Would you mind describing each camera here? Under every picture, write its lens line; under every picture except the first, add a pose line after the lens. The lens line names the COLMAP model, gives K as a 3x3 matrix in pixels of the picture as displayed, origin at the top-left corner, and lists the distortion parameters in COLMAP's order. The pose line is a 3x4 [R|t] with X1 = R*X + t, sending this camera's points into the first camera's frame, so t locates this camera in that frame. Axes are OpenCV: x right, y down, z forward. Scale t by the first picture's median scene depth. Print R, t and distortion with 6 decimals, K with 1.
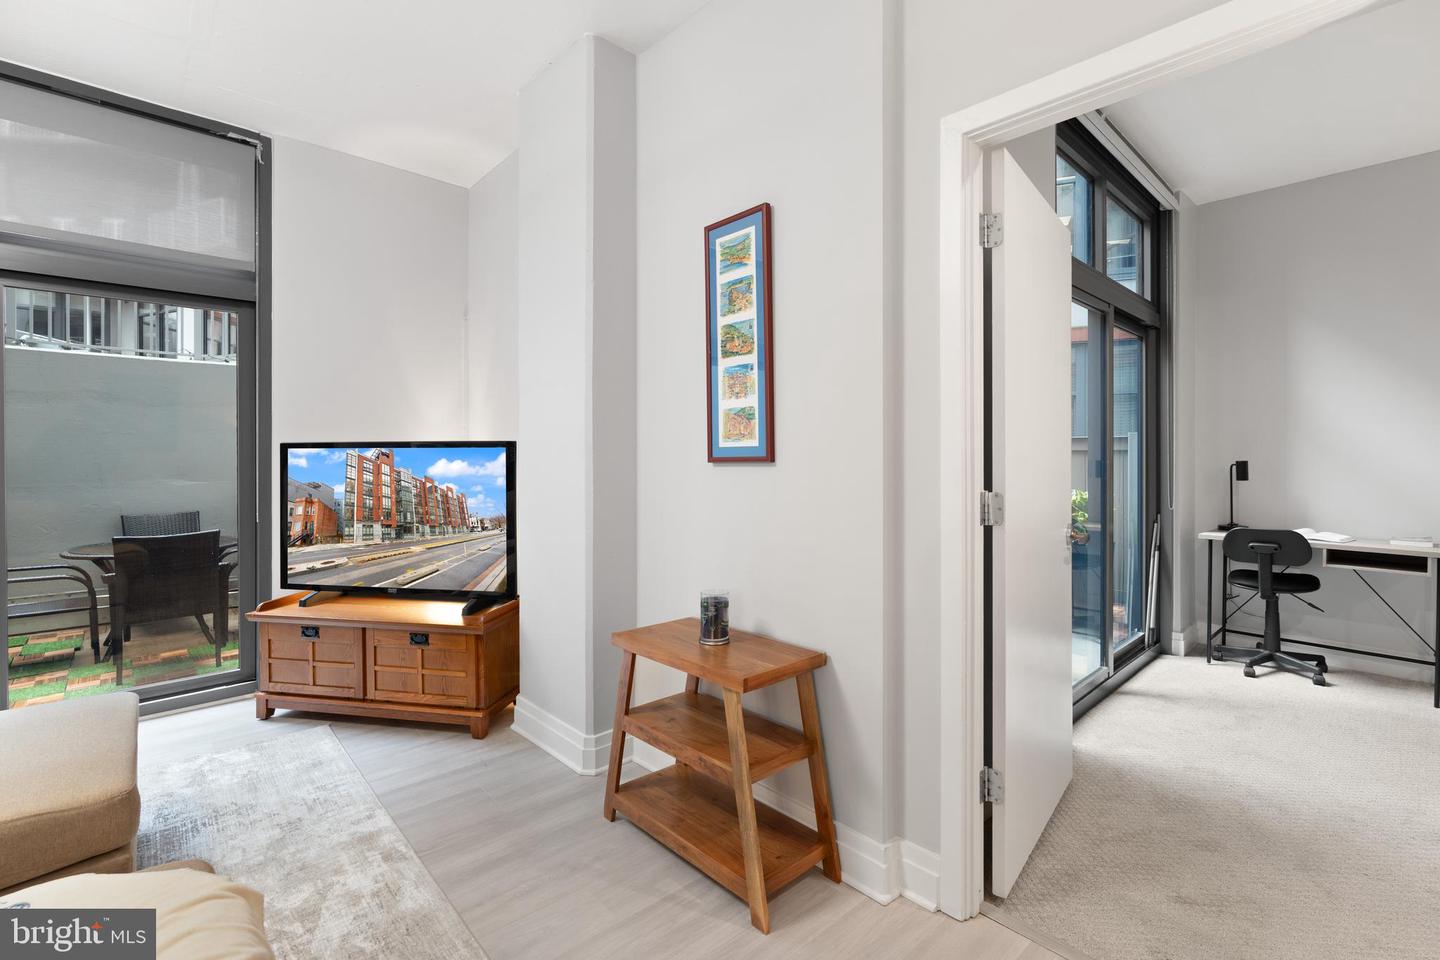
lens RADIAL K [[658.7, 0, 724.7], [0, 658.7, 444.8], [0, 0, 1]] dist [-0.004321, 0.001165]
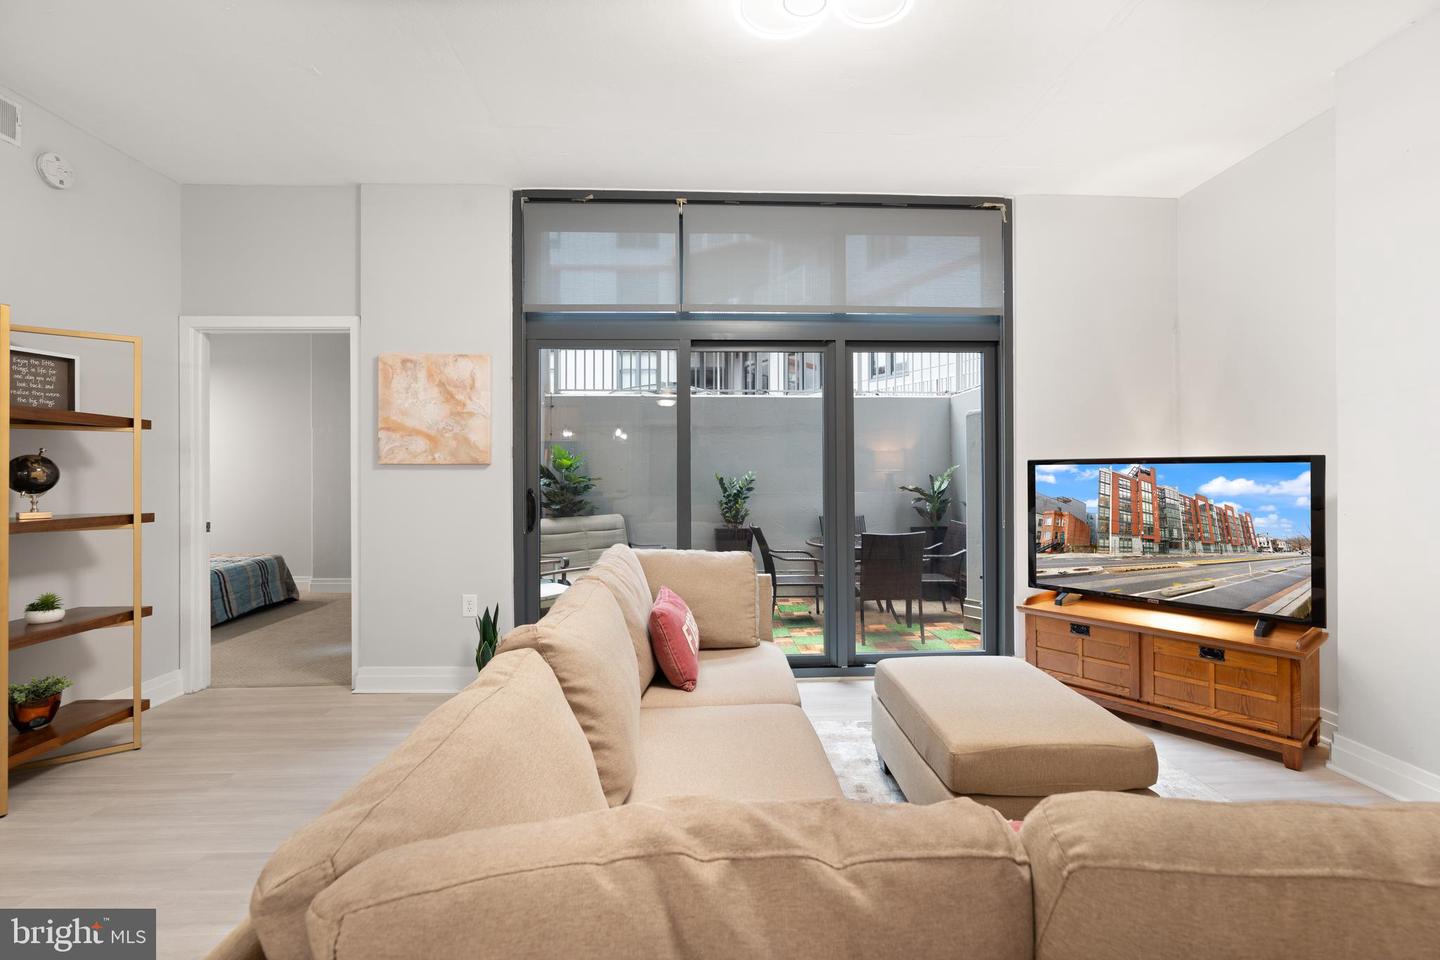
lens RADIAL K [[658.7, 0, 722.0], [0, 658.7, 471.5], [0, 0, 1]] dist [-0.004321, 0.001165]
pose [[0.759624, -0.002122, -0.650359, -0.349224], [0.014182, 0.999811, 0.013302, -0.009962], [0.650208, -0.019328, 0.759511, -0.236865]]
